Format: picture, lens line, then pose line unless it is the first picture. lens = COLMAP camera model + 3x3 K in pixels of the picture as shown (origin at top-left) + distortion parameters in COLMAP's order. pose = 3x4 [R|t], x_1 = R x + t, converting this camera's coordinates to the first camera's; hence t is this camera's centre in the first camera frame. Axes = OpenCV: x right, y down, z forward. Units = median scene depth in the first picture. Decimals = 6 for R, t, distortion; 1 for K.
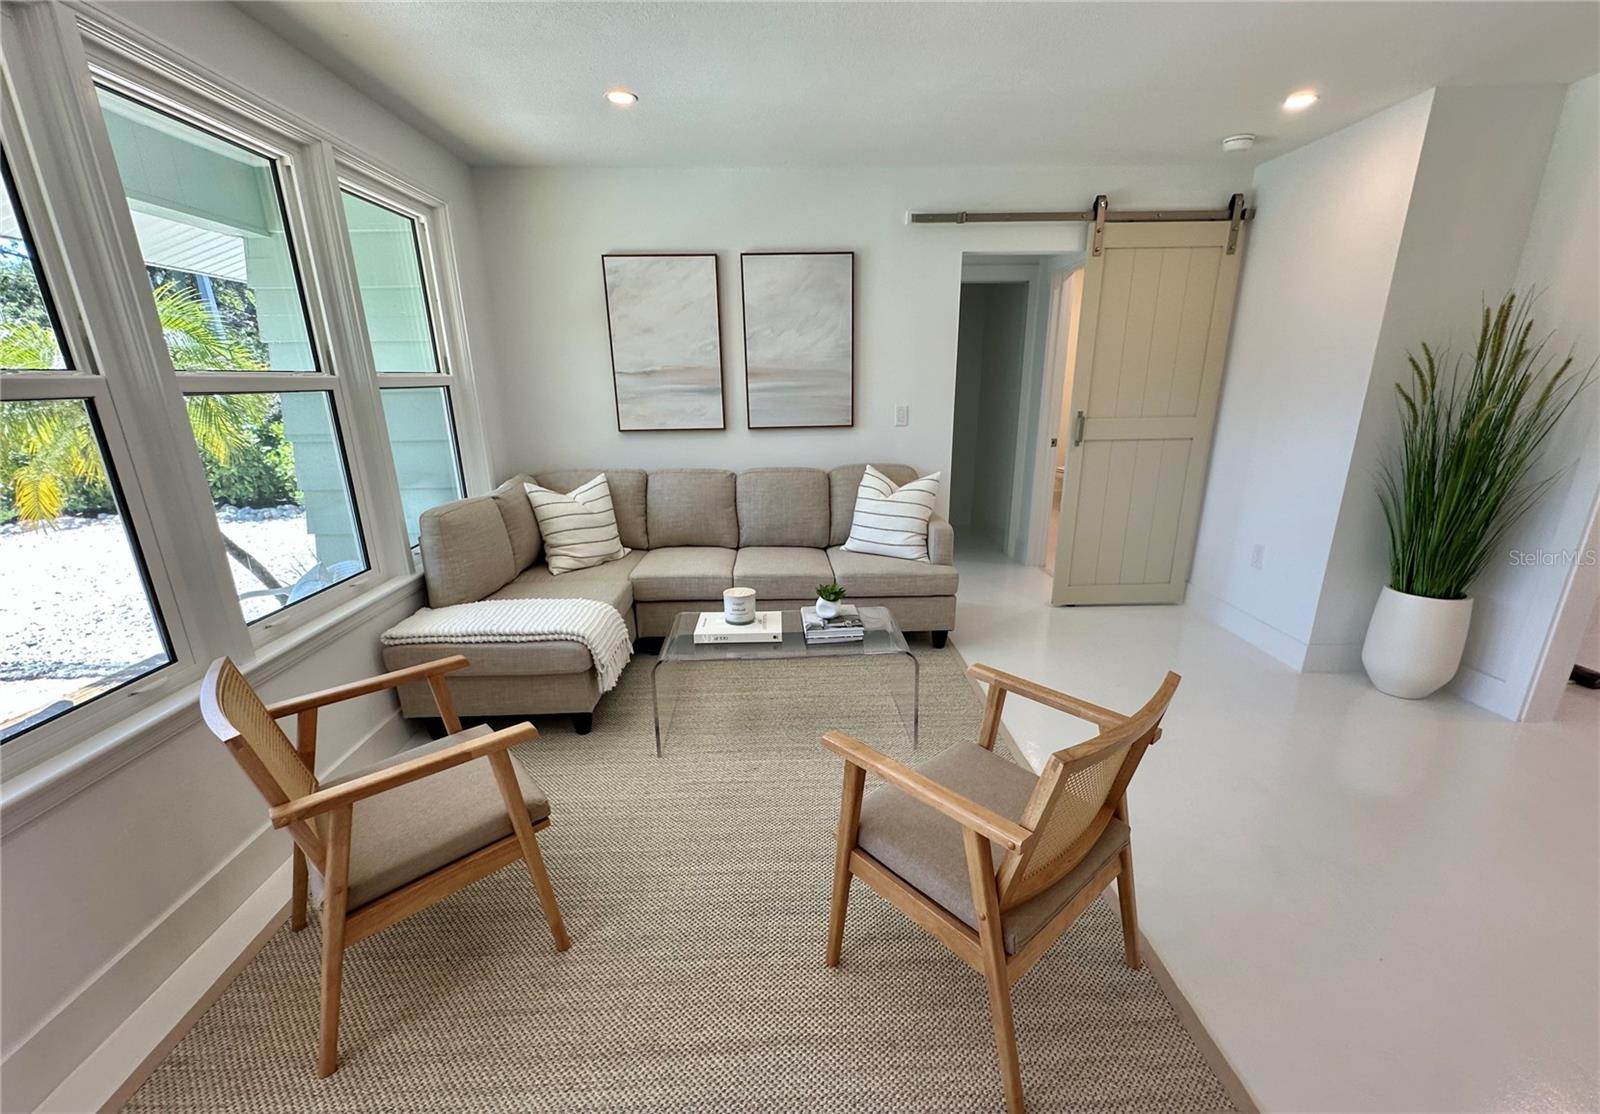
lens RADIAL K [[688.7, 0, 806.0], [0, 688.7, 604.9], [0, 0, 1]] dist [0.000519, -0.000100]
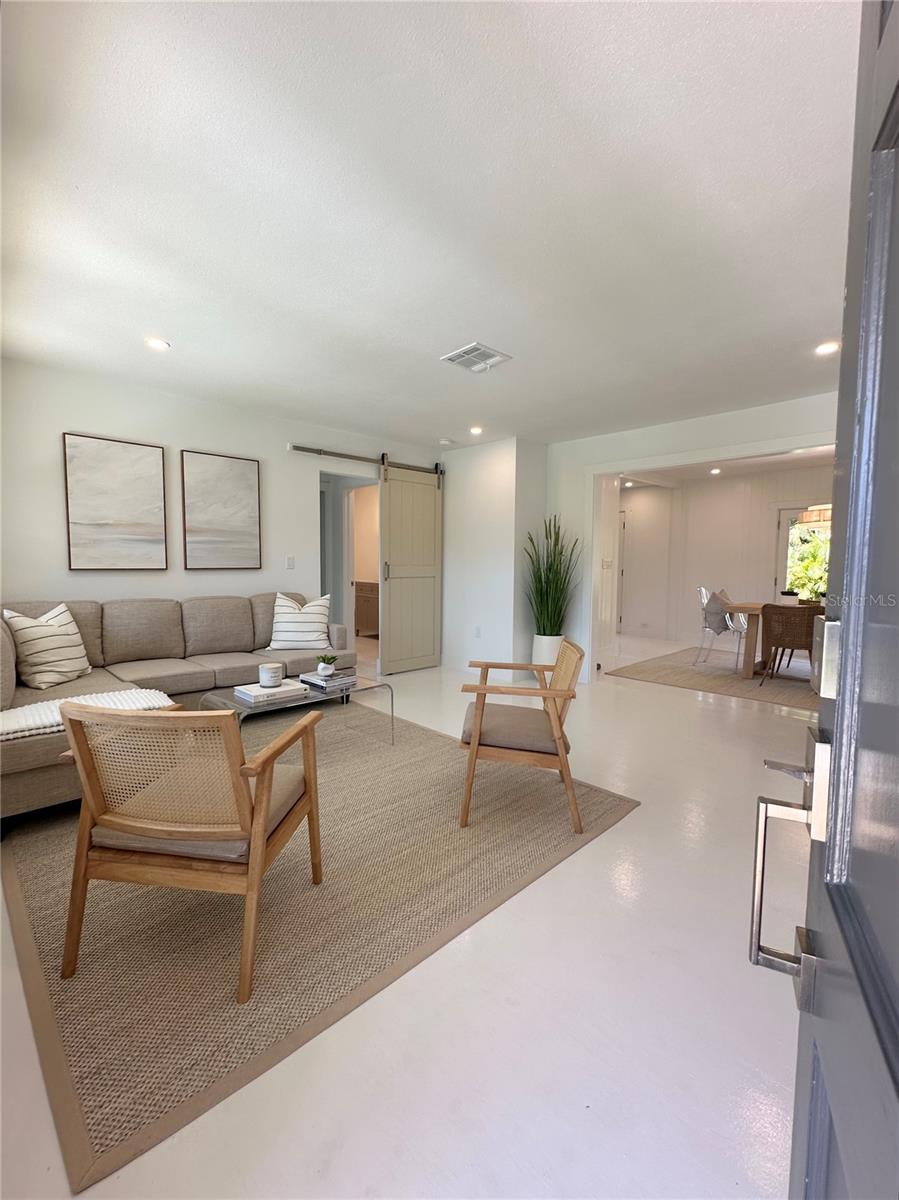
lens RADIAL K [[510.0, 0, 449.5], [0, 510.0, 600.0], [0, 0, 1]] dist [-0.002503, -0.000174]
pose [[0.745418, -0.031222, 0.665866, -0.382100], [0.191947, 0.966648, -0.169554, 0.074629], [-0.638364, 0.254199, 0.726549, -0.042914]]
